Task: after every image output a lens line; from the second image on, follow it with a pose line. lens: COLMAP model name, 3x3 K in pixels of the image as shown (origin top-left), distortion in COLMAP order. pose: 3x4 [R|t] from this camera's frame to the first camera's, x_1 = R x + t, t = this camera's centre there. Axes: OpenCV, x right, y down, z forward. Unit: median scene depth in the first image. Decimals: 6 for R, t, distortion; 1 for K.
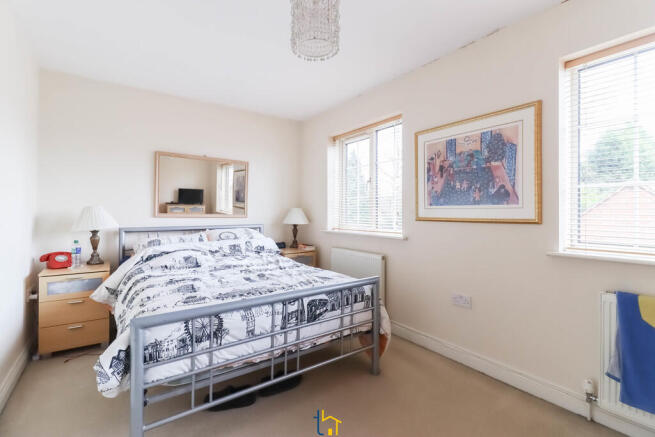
lens RADIAL K [[298.5, 0, 327.2], [0, 298.5, 214.8], [0, 0, 1]] dist [0.002777, 0.000169]
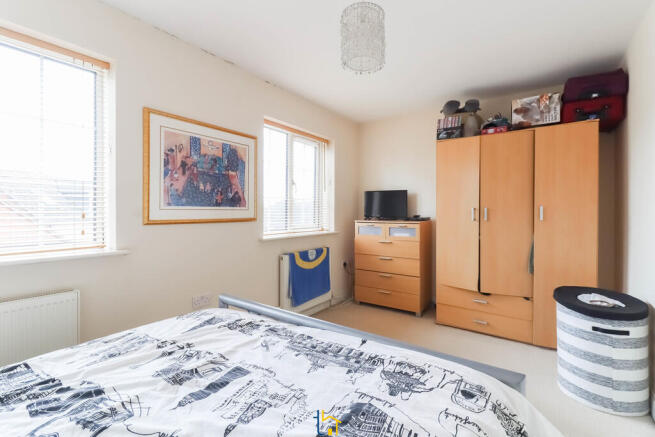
lens RADIAL K [[298.5, 0, 327.8], [0, 298.5, 214.4], [0, 0, 1]] dist [0.002777, 0.000169]
pose [[-0.320594, -0.009854, 0.947165, -0.635132], [0.007754, 0.999885, 0.013027, -0.015010], [-0.947185, 0.011521, -0.320481, 0.917117]]
